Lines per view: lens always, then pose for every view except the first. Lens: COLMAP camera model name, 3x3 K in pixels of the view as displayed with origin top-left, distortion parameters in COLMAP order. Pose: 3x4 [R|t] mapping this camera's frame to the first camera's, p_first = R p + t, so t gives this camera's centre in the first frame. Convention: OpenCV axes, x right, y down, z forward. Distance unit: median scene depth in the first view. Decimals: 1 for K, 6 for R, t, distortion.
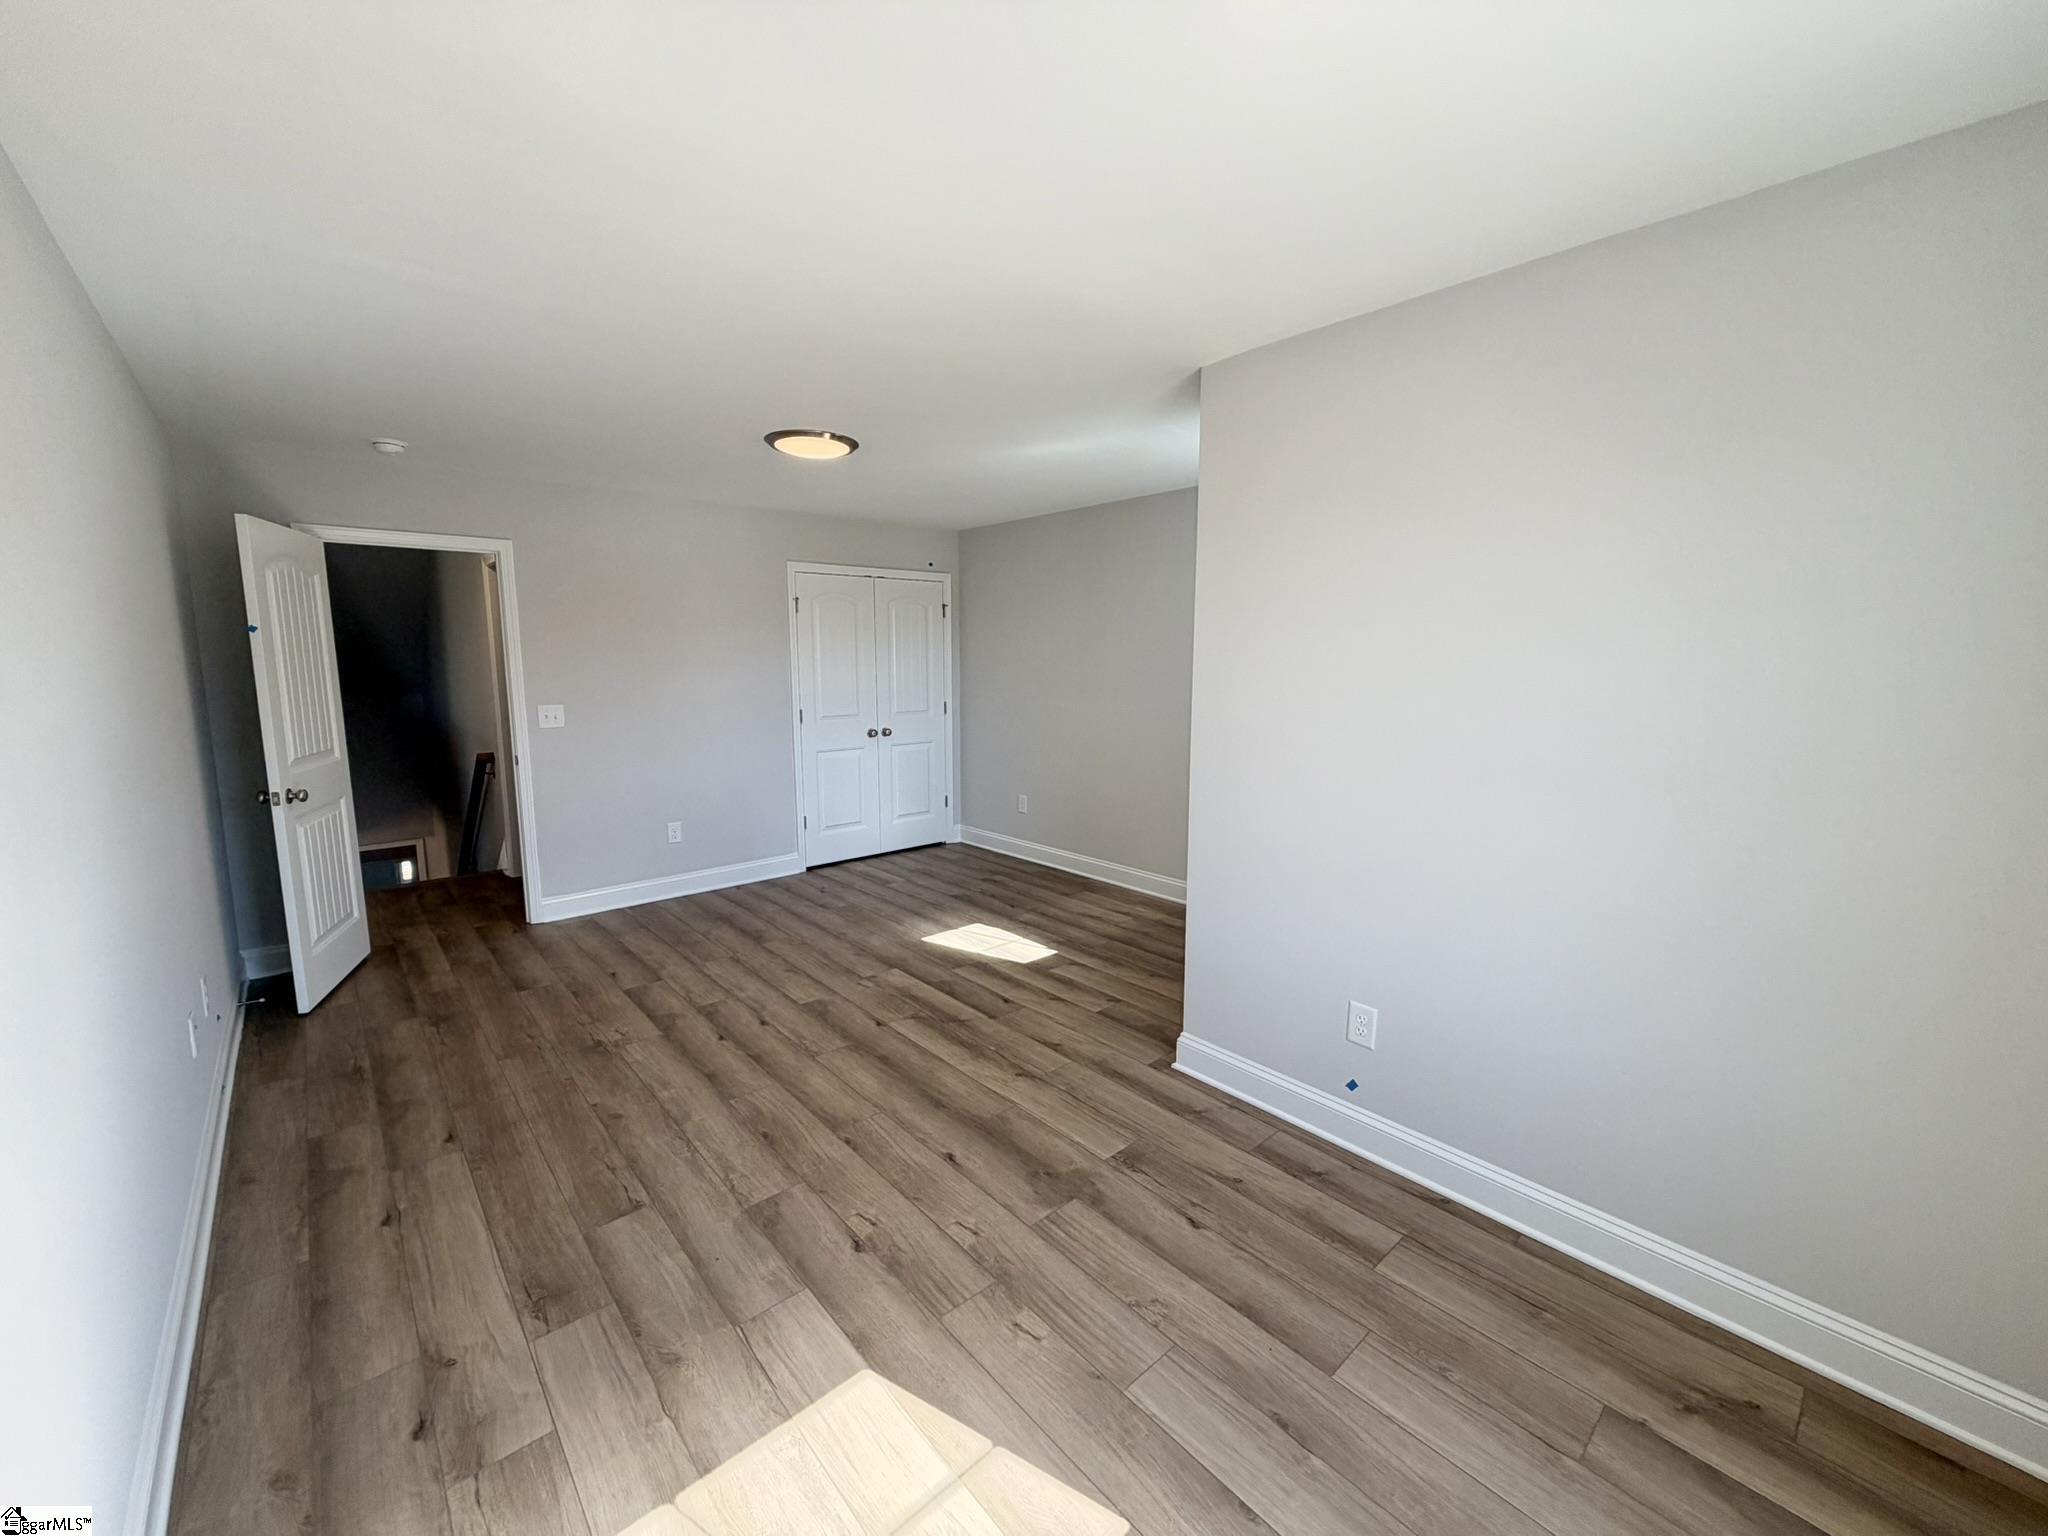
lens RADIAL K [[811.4, 0, 1017.2], [0, 811.4, 766.9], [0, 0, 1]] dist [-0.000516, -0.000006]
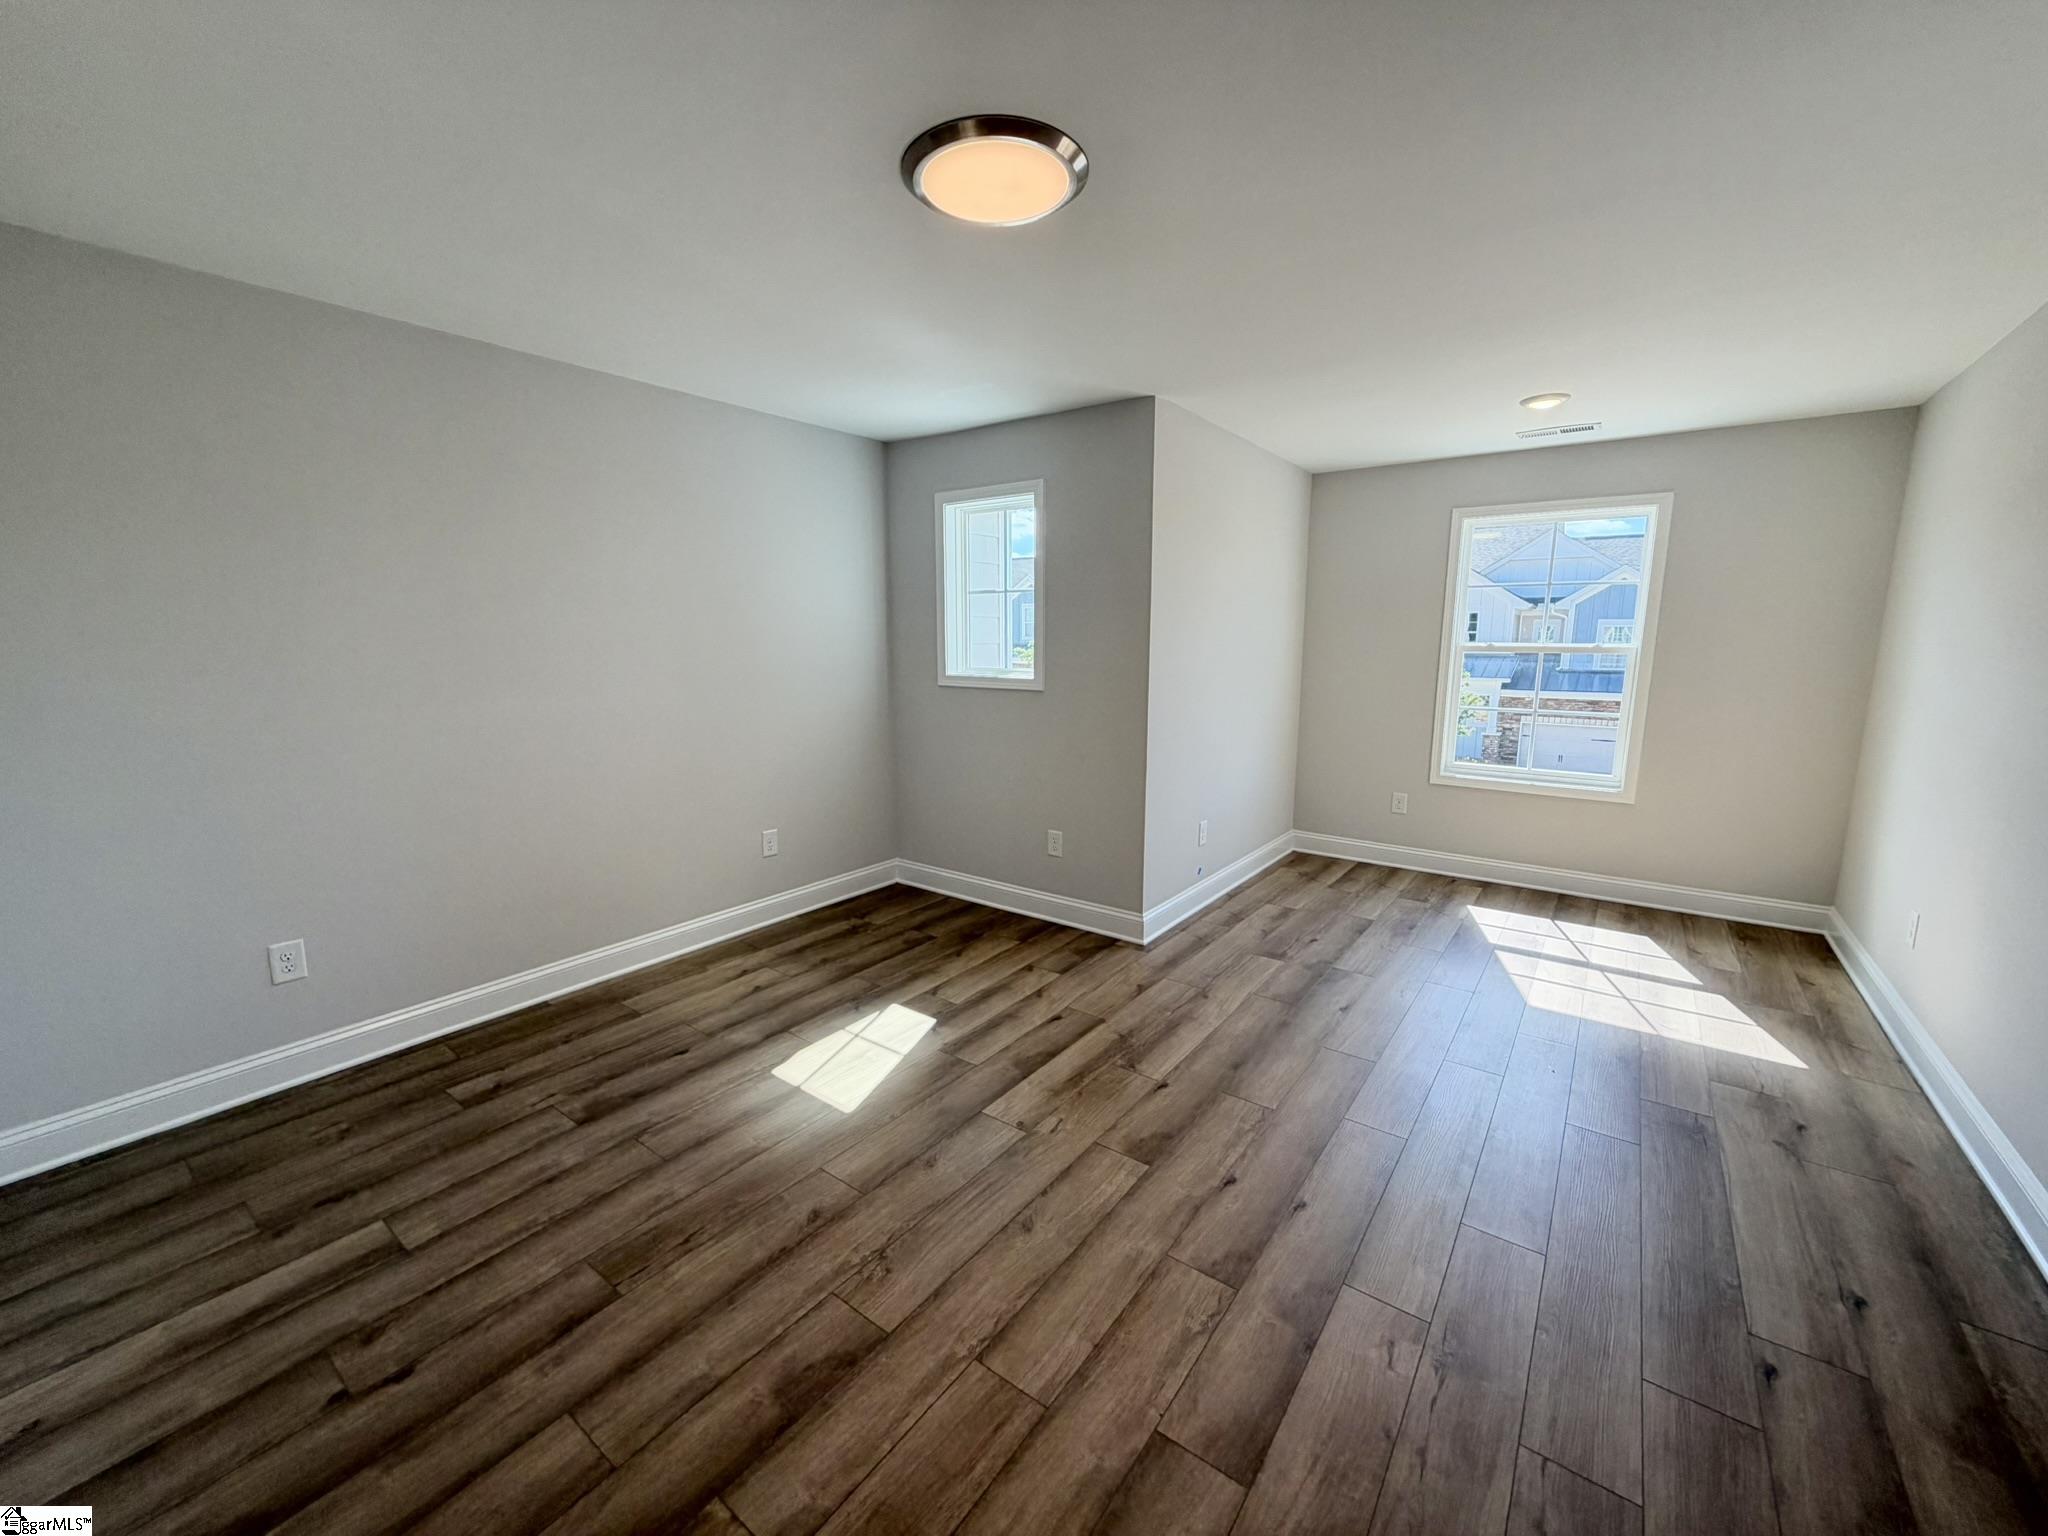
lens RADIAL K [[811.4, 0, 1017.2], [0, 811.4, 766.9], [0, 0, 1]] dist [-0.000516, -0.000006]
pose [[-0.204635, -0.159857, 0.965697, -0.752378], [0.133726, 0.972759, 0.189363, -0.135172], [-0.969661, 0.167889, -0.177684, 1.081650]]
